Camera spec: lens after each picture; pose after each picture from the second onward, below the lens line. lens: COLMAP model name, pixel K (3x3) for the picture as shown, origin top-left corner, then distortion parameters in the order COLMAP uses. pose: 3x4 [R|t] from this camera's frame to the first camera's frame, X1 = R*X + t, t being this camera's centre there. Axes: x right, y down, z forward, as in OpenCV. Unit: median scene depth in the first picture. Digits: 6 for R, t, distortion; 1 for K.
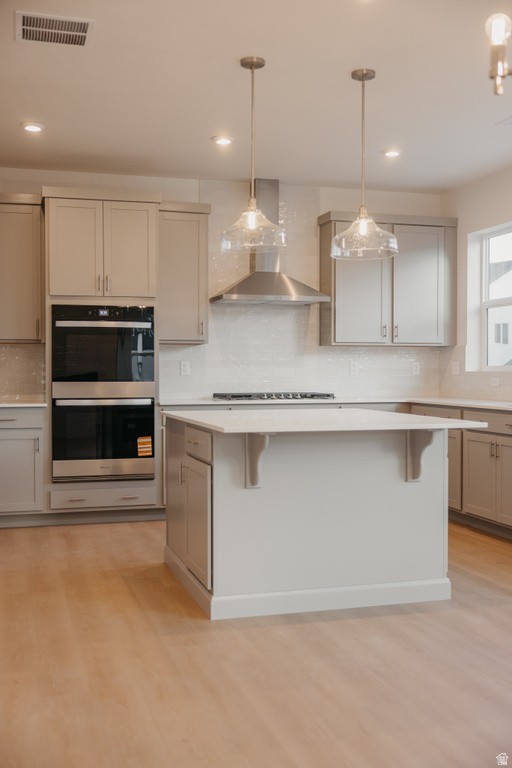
lens RADIAL K [[849.4, 0, 258.0], [0, 849.4, 385.3], [0, 0, 1]] dist [0.014087, 0.000000]
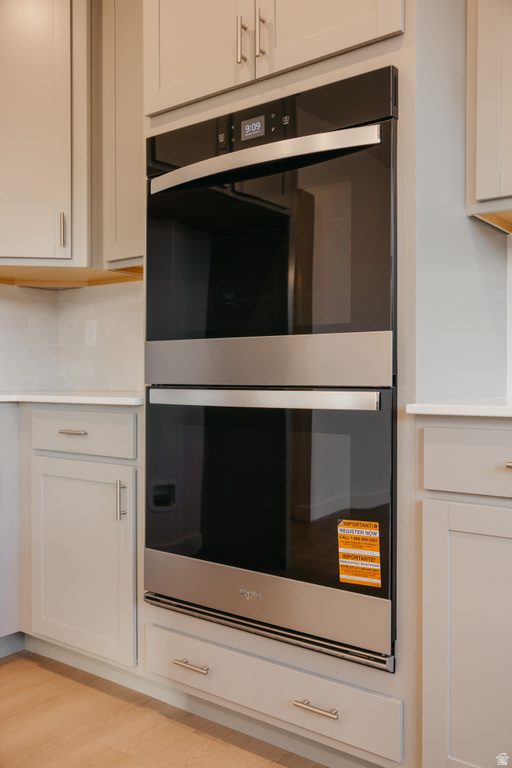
lens RADIAL K [[700.5, 0, 256.2], [0, 700.5, 389.9], [0, 0, 1]] dist [0.005154, 0.000000]
pose [[0.586772, 0.014855, -0.809616, 0.039225], [-0.014917, 0.999860, 0.007535, 0.013469], [0.809614, 0.007656, 0.586912, 0.786054]]
